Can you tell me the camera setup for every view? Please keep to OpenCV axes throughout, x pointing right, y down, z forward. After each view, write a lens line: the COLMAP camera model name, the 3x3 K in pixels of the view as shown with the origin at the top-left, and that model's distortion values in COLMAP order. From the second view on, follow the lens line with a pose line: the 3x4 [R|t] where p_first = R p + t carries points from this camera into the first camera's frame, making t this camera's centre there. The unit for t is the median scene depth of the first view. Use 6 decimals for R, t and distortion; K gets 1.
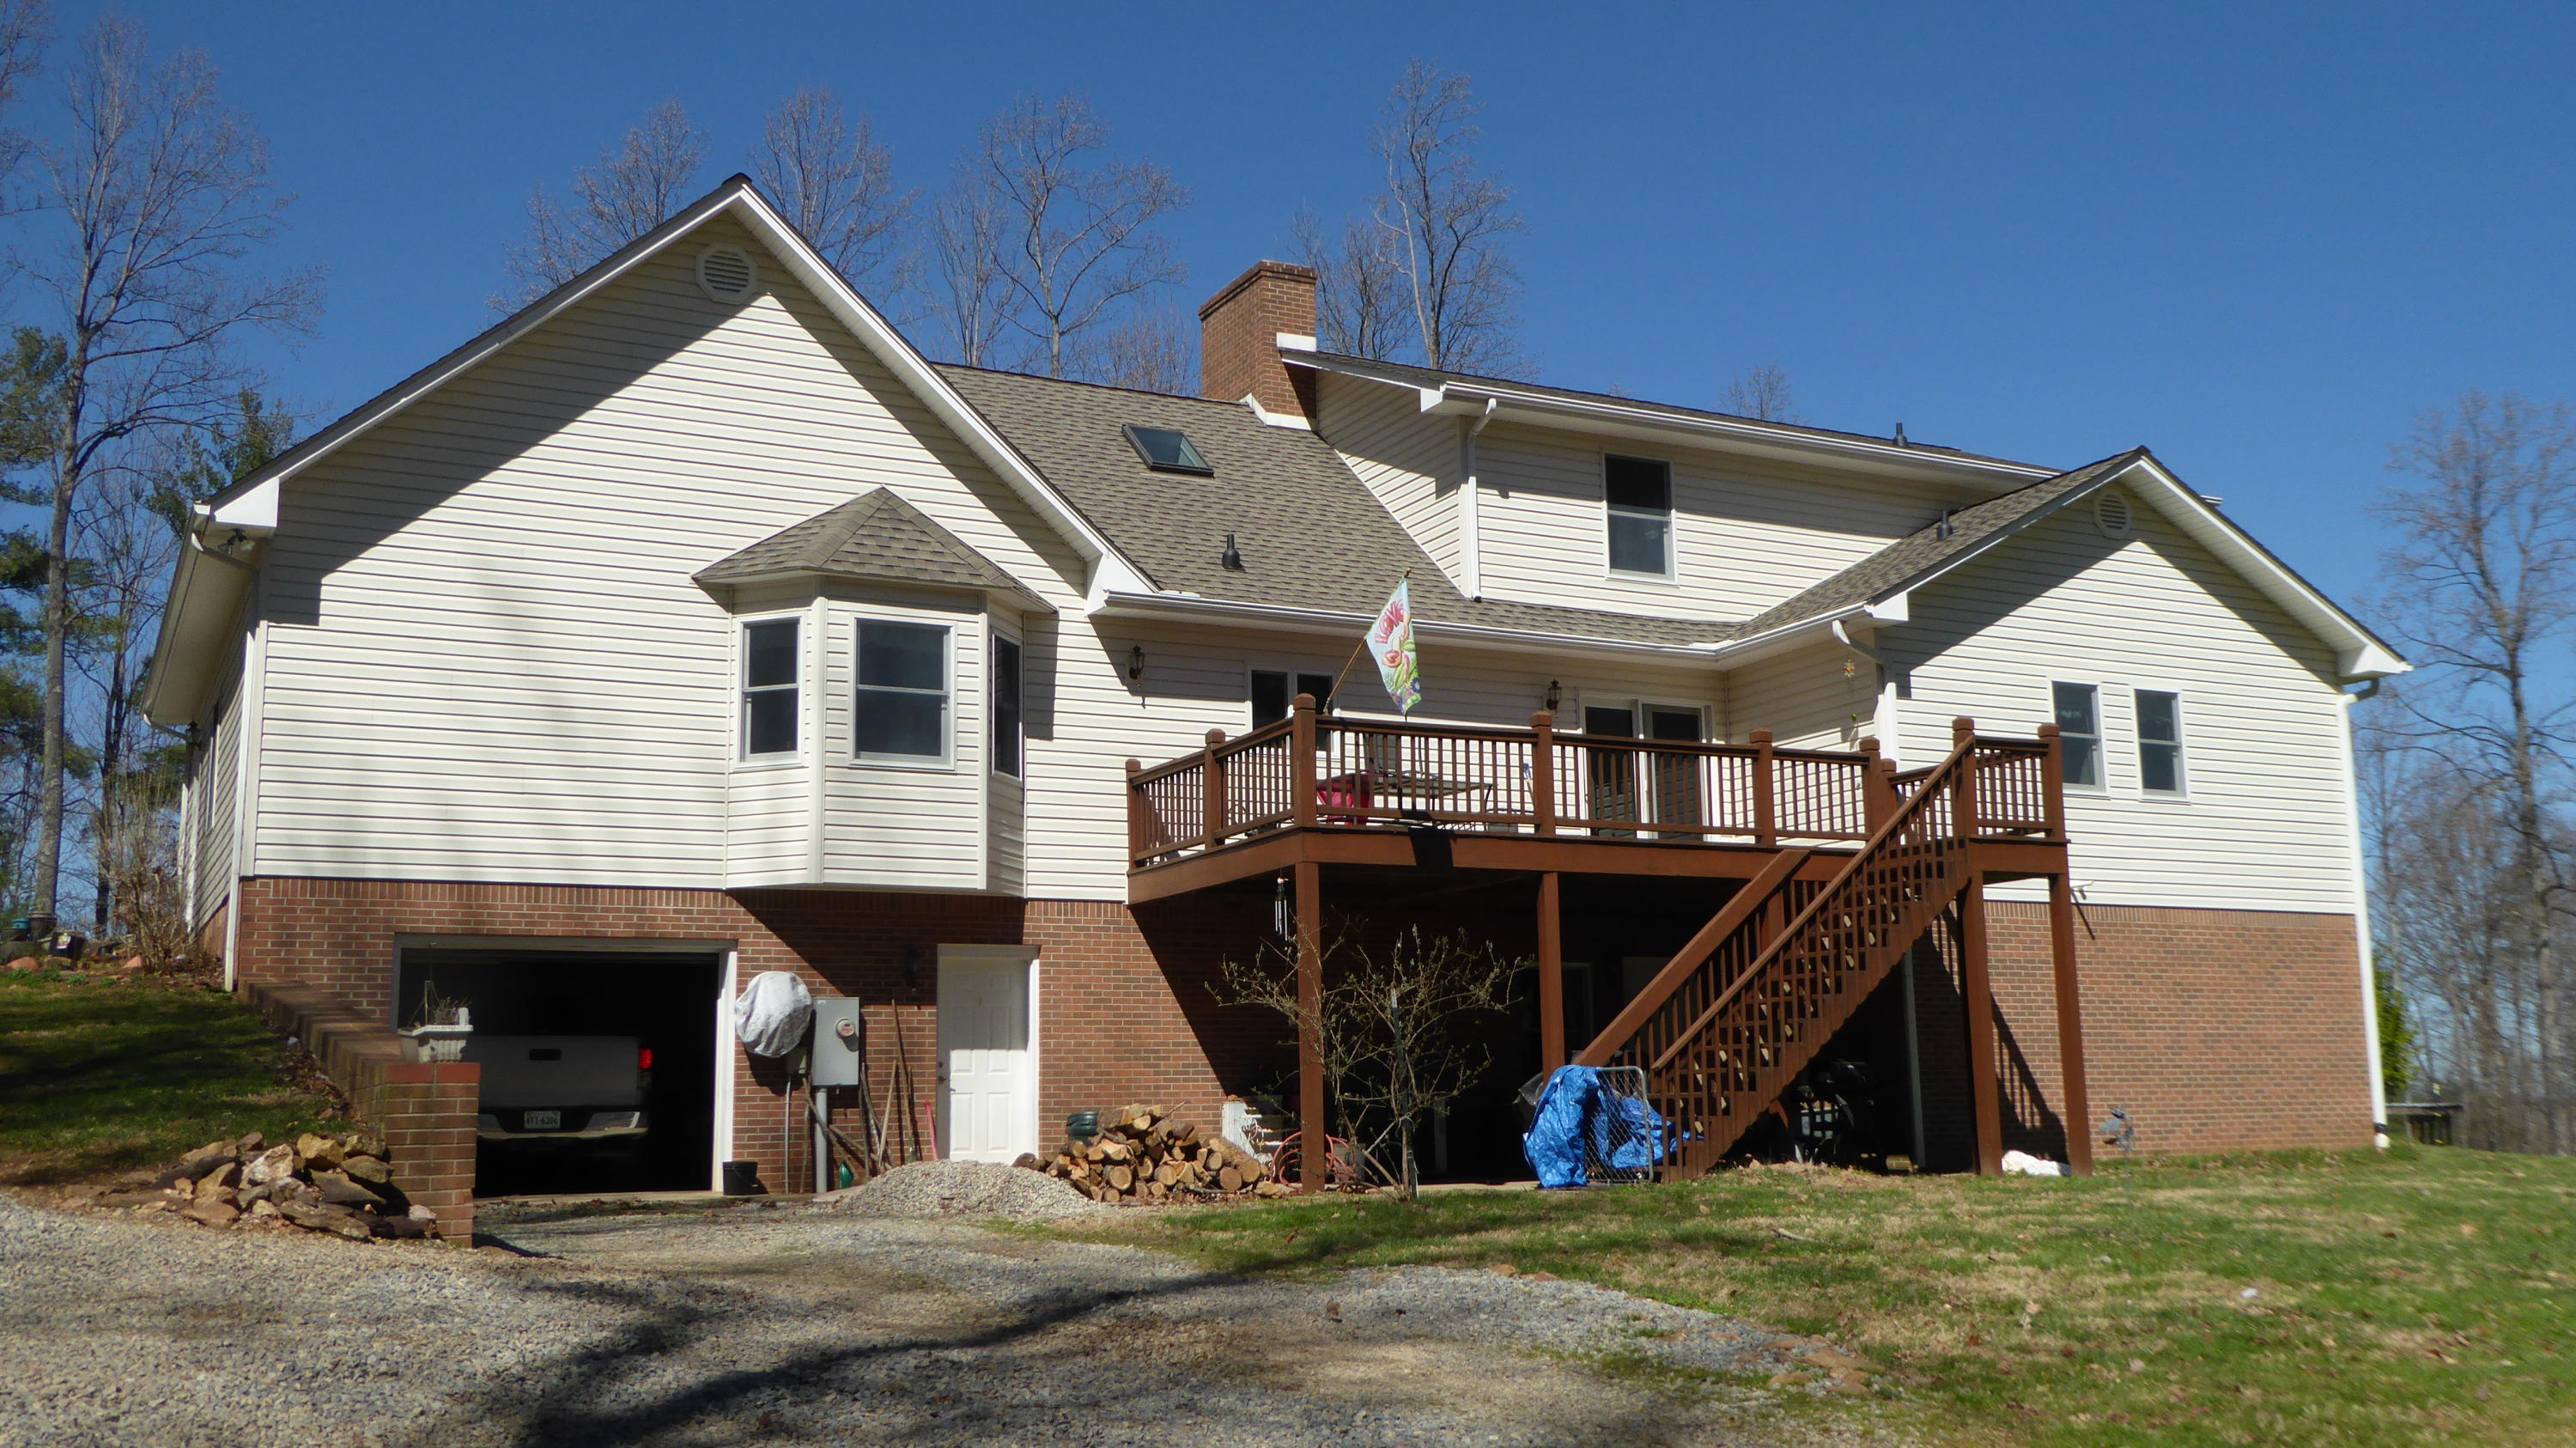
lens RADIAL K [[2342.5, 0, 1288.3], [0, 2342.5, 879.7], [0, 0, 1]] dist [0.003327, -0.000388]
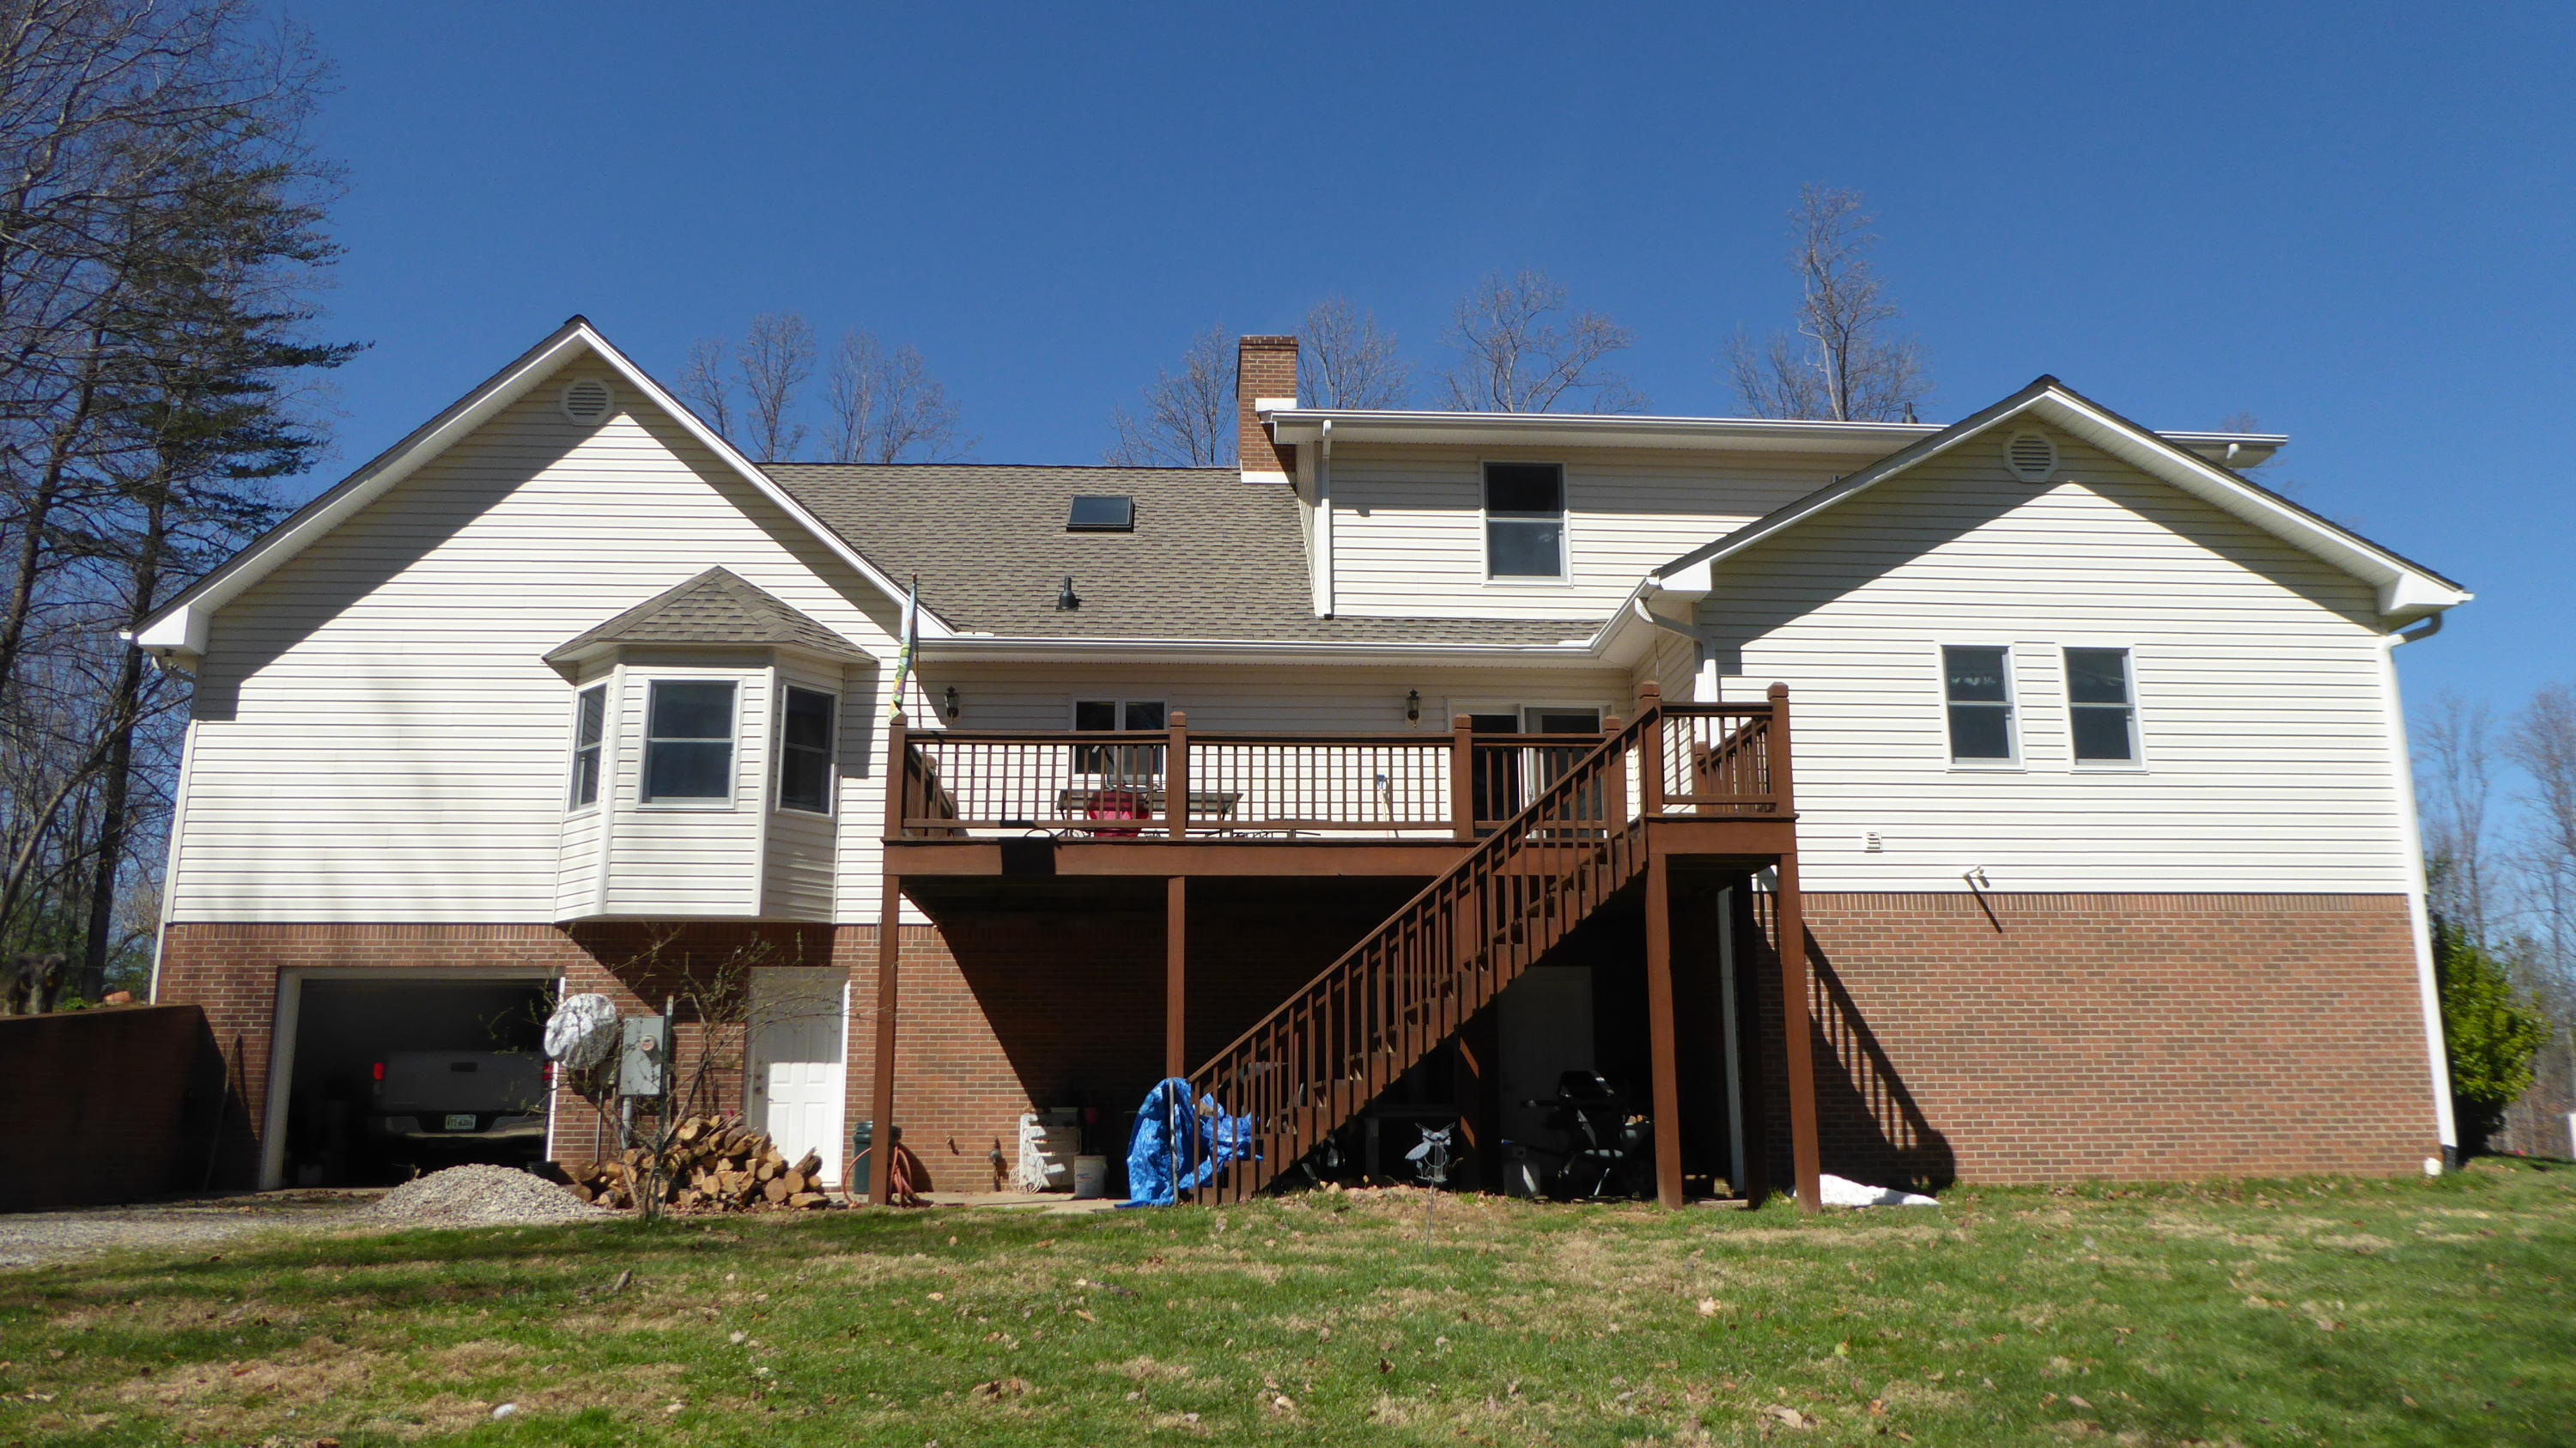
lens RADIAL K [[1834.4, 0, 1298.9], [0, 1834.4, 840.2], [0, 0, 1]] dist [-0.047127, 0.018382]
pose [[0.916640, -0.052345, -0.396271, 0.423100], [0.031430, 0.997757, -0.059095, 0.026058], [0.398476, 0.041714, 0.916230, 0.303055]]
